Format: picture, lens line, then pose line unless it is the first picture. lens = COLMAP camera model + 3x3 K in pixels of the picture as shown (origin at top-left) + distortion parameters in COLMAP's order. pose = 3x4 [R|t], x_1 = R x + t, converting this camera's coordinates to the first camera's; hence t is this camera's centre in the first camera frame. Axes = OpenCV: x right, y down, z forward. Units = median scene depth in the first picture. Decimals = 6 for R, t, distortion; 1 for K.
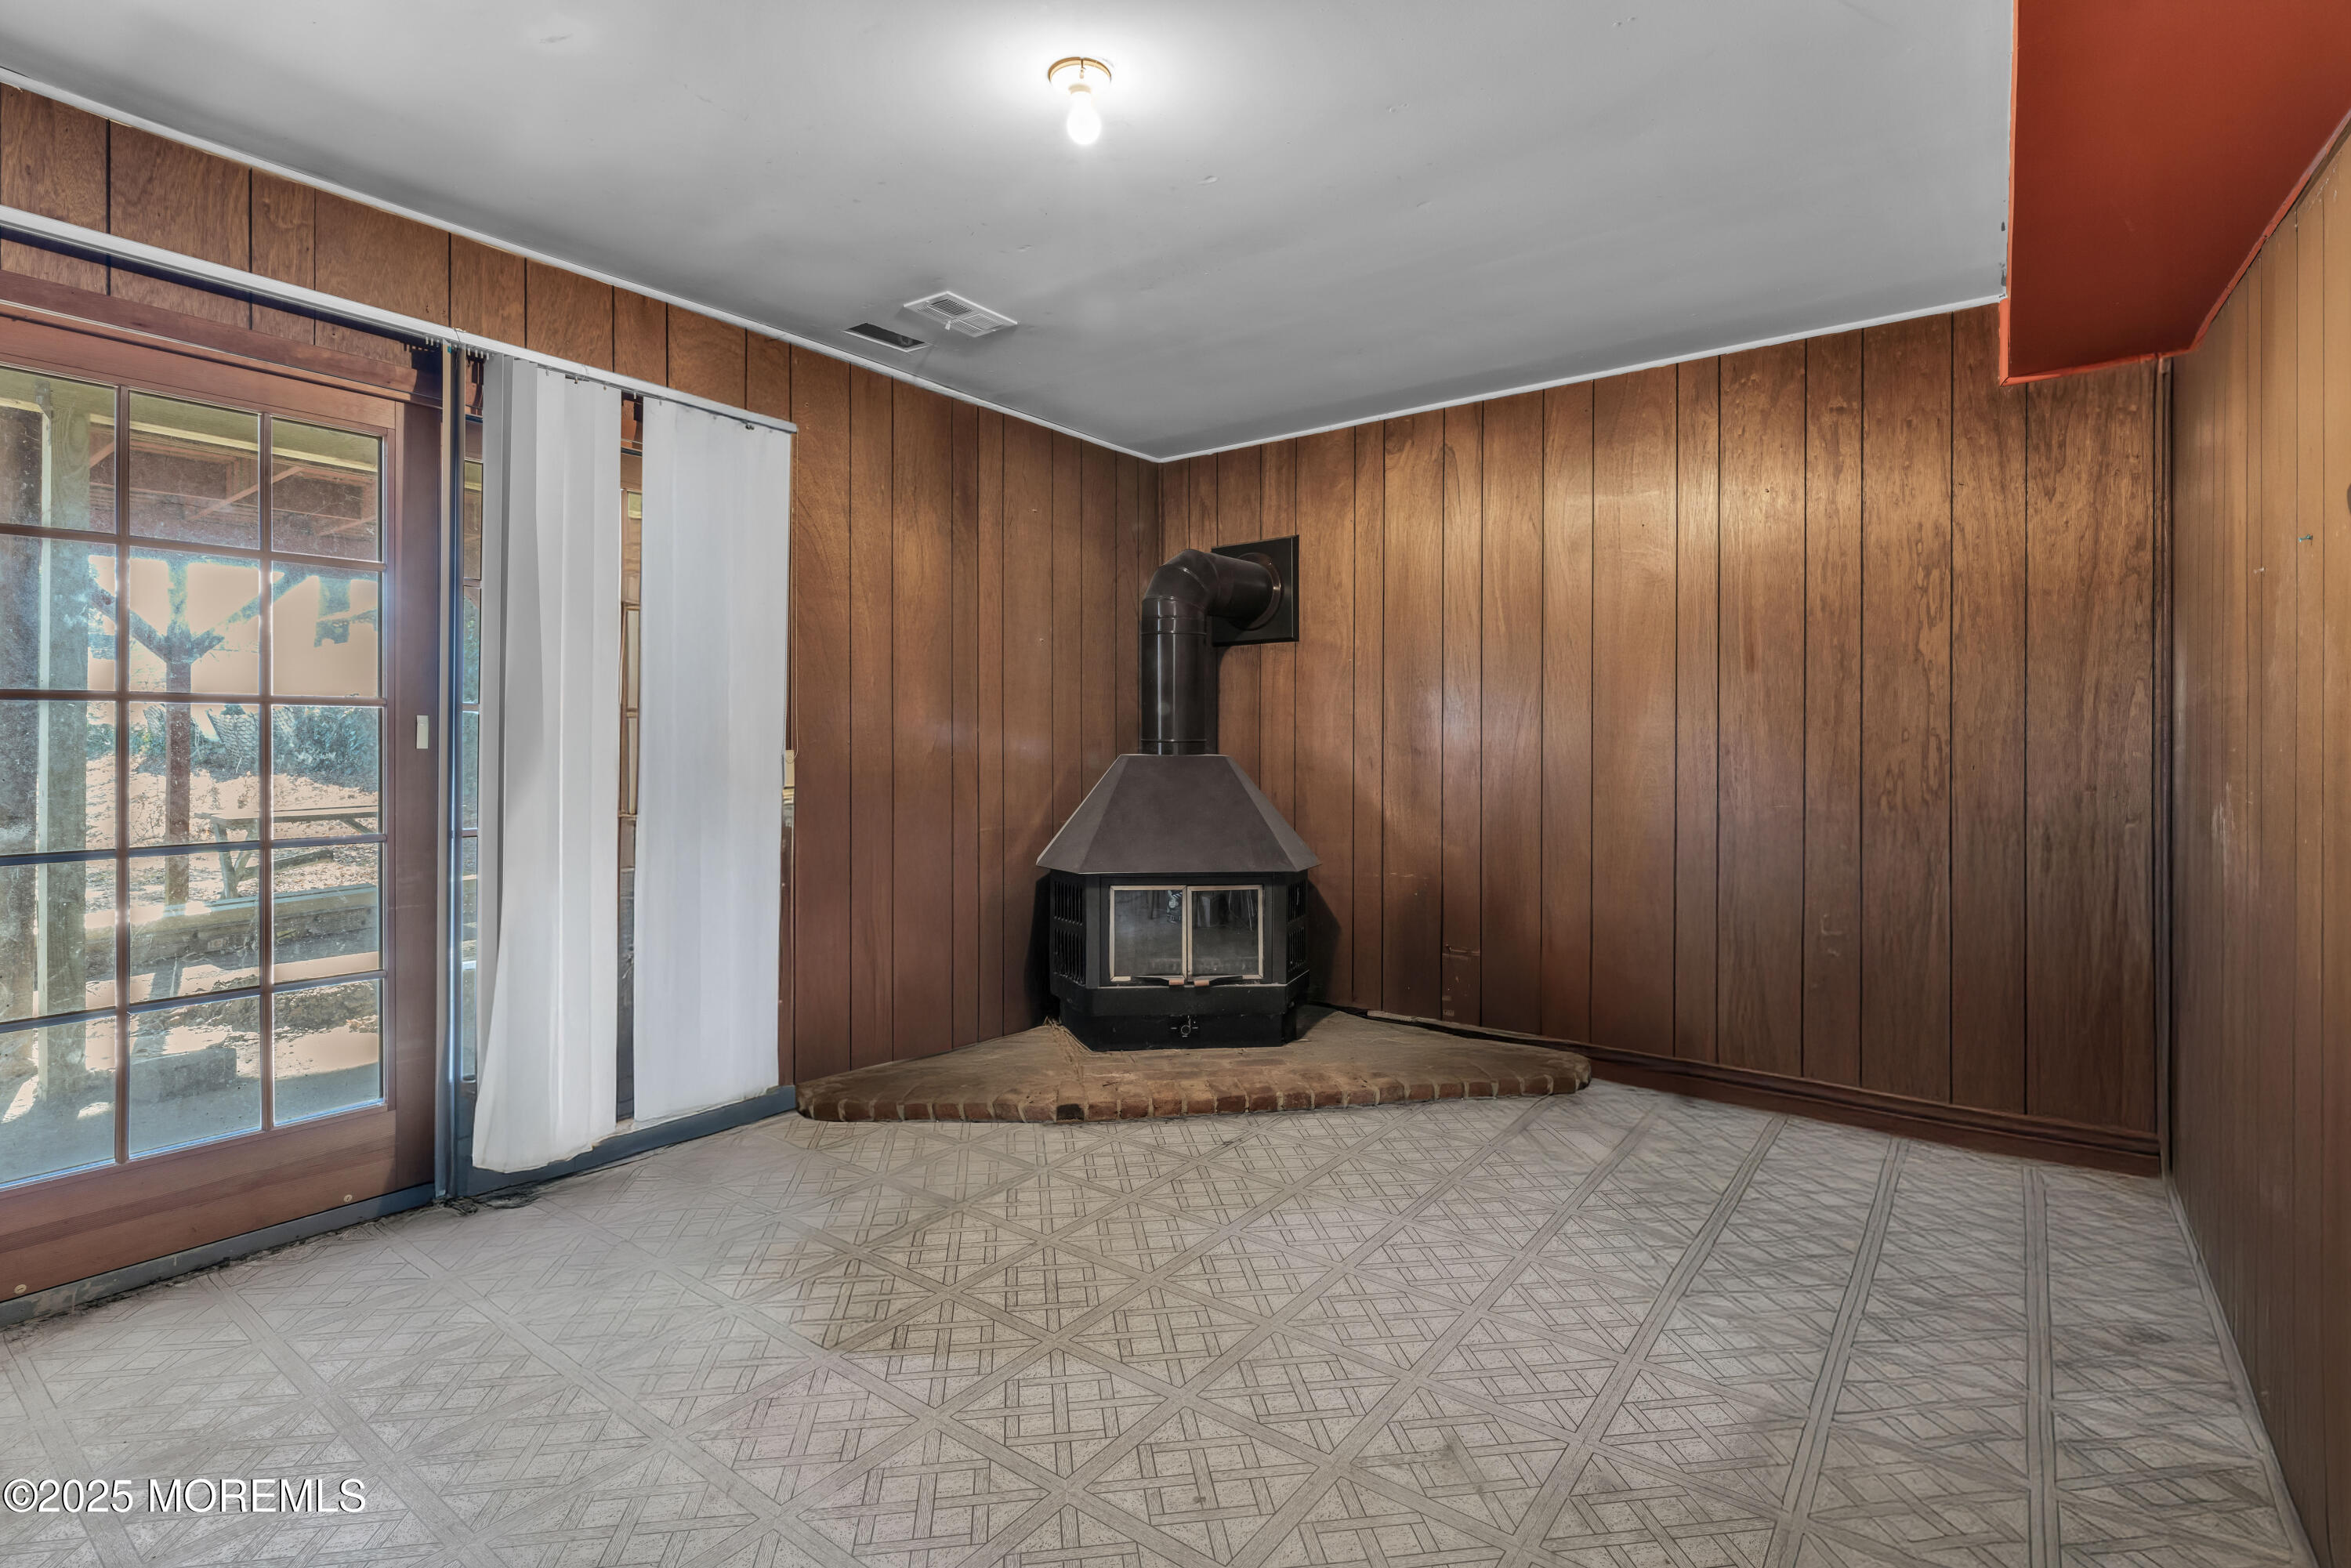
lens RADIAL K [[1133.9, 0, 1164.2], [0, 1133.9, 766.4], [0, 0, 1]] dist [-0.000320, 0.000082]
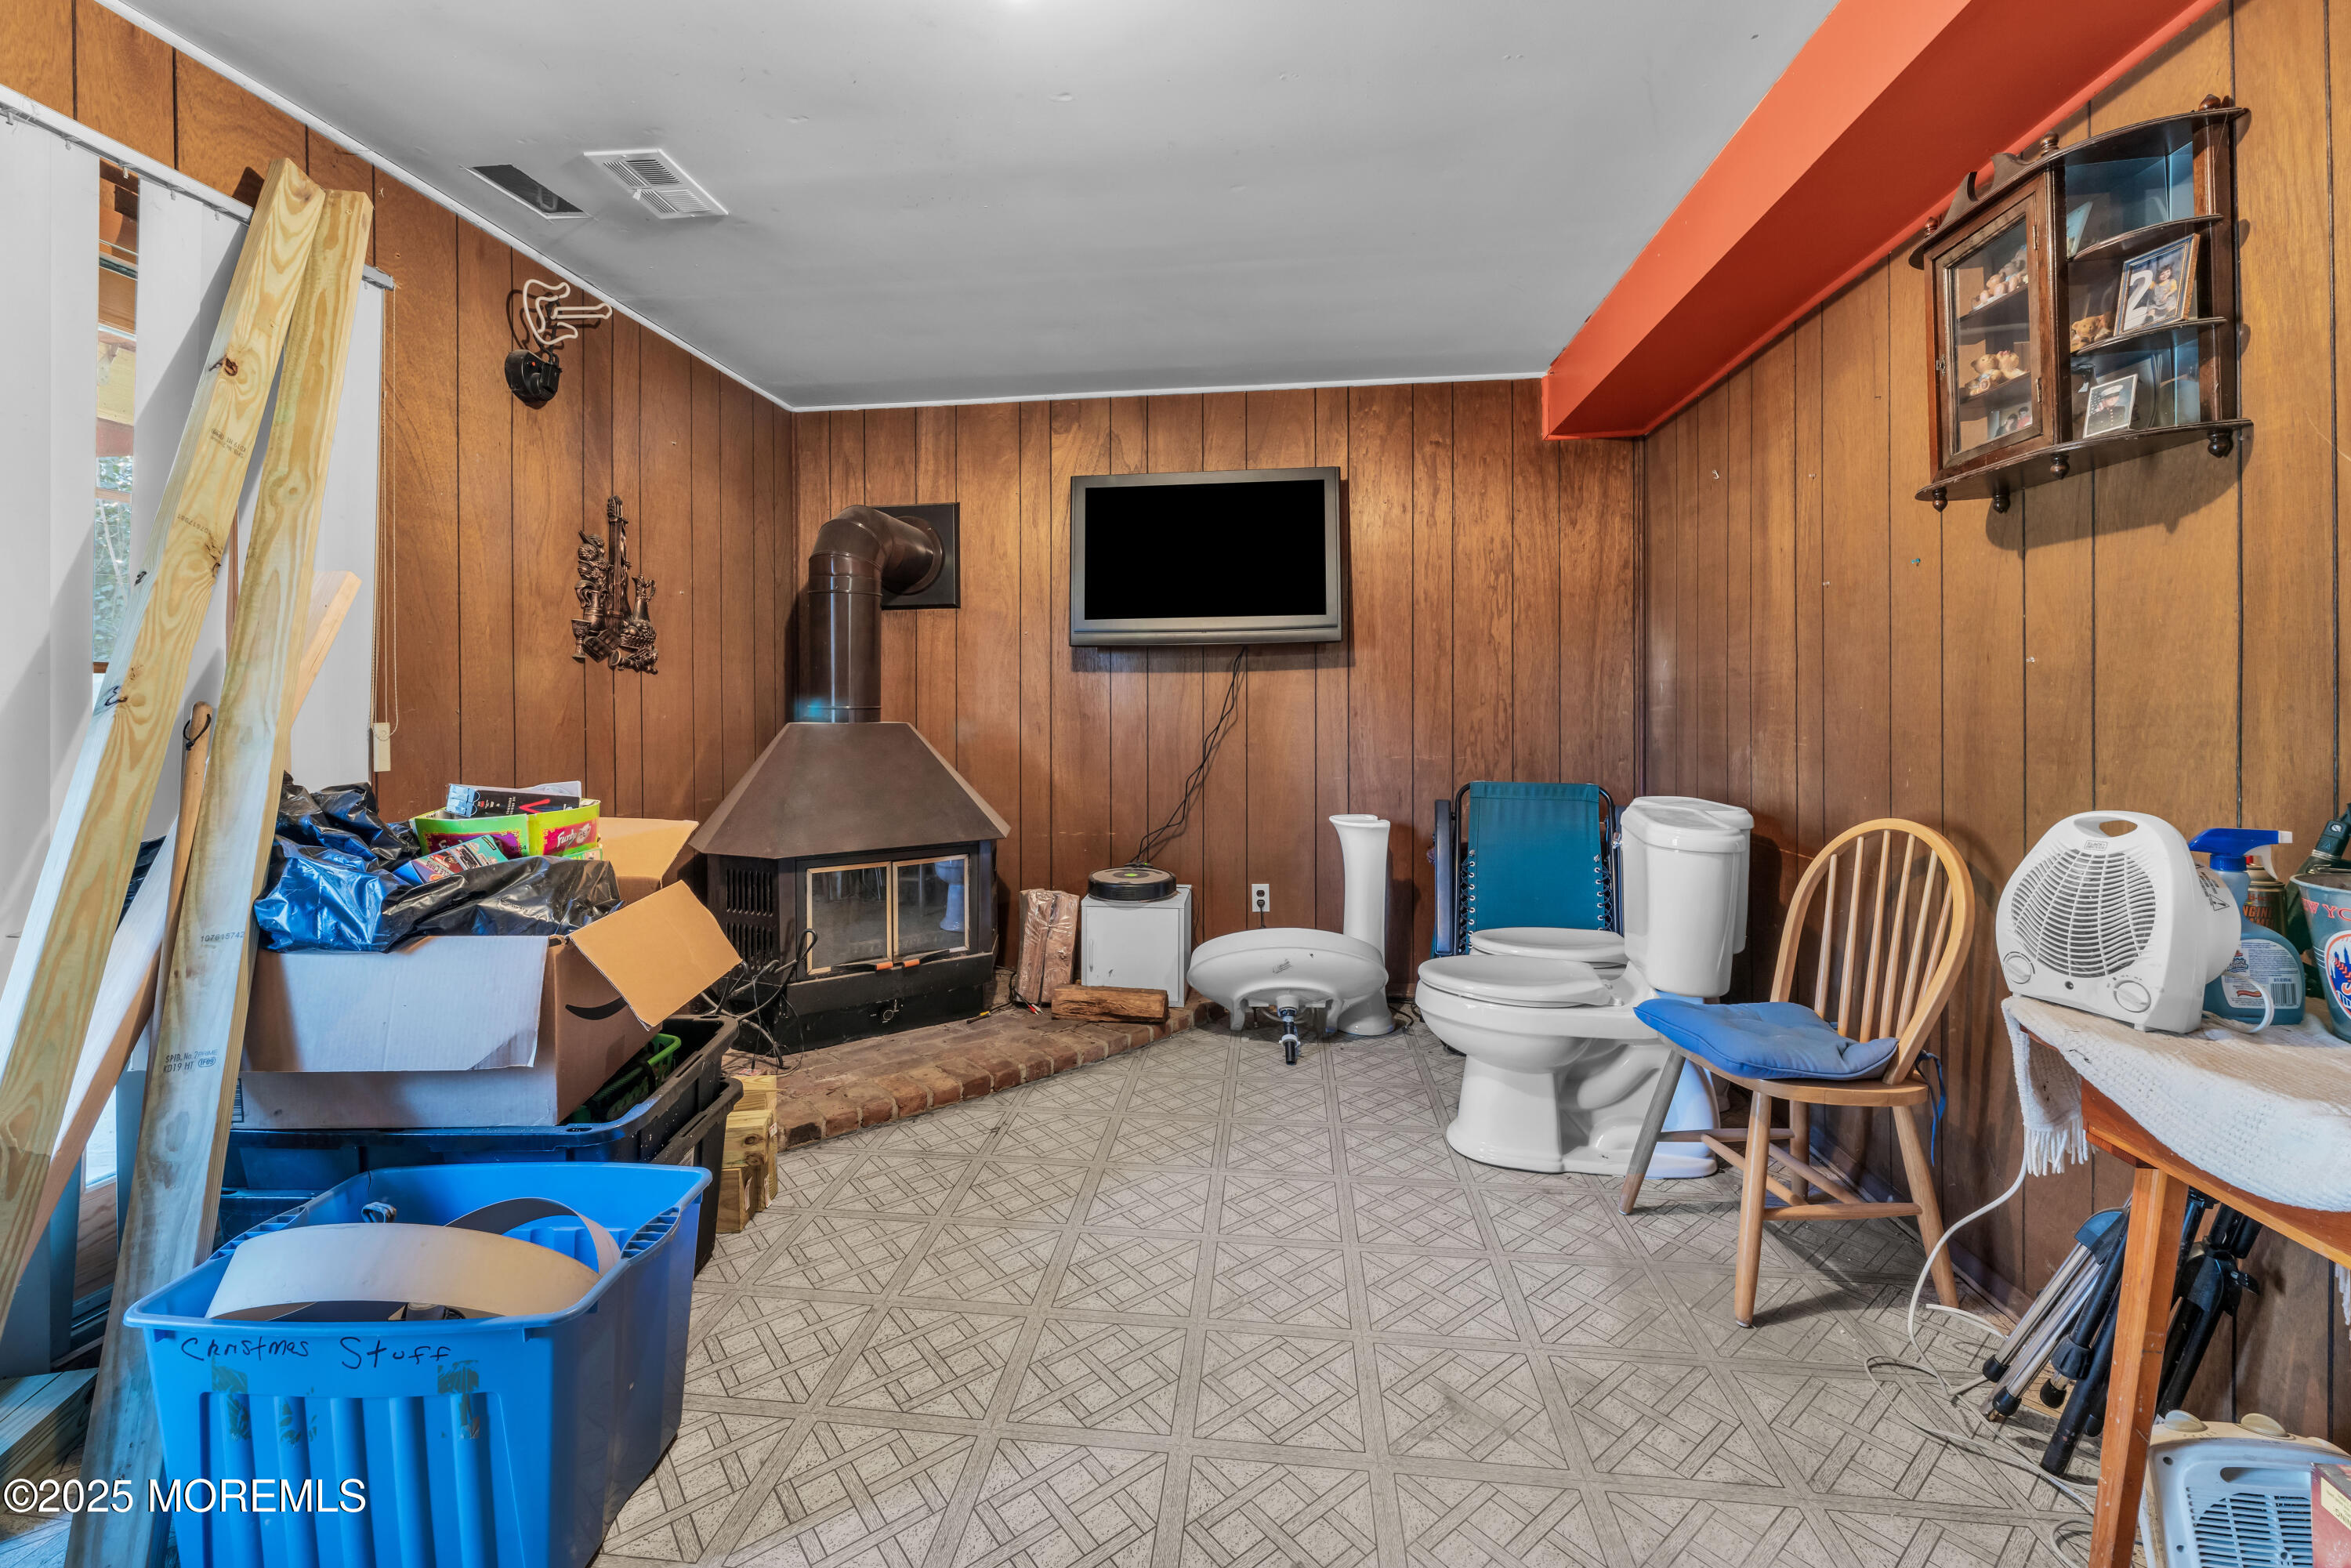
lens RADIAL K [[988.7, 0, 1173.7], [0, 988.7, 725.8], [0, 0, 1]] dist [-0.002168, -0.000462]
pose [[0.859126, -0.014800, 0.511549, -0.222600], [0.017406, 0.999848, -0.000305, -0.003371], [-0.511467, 0.009166, 0.859254, 0.198580]]
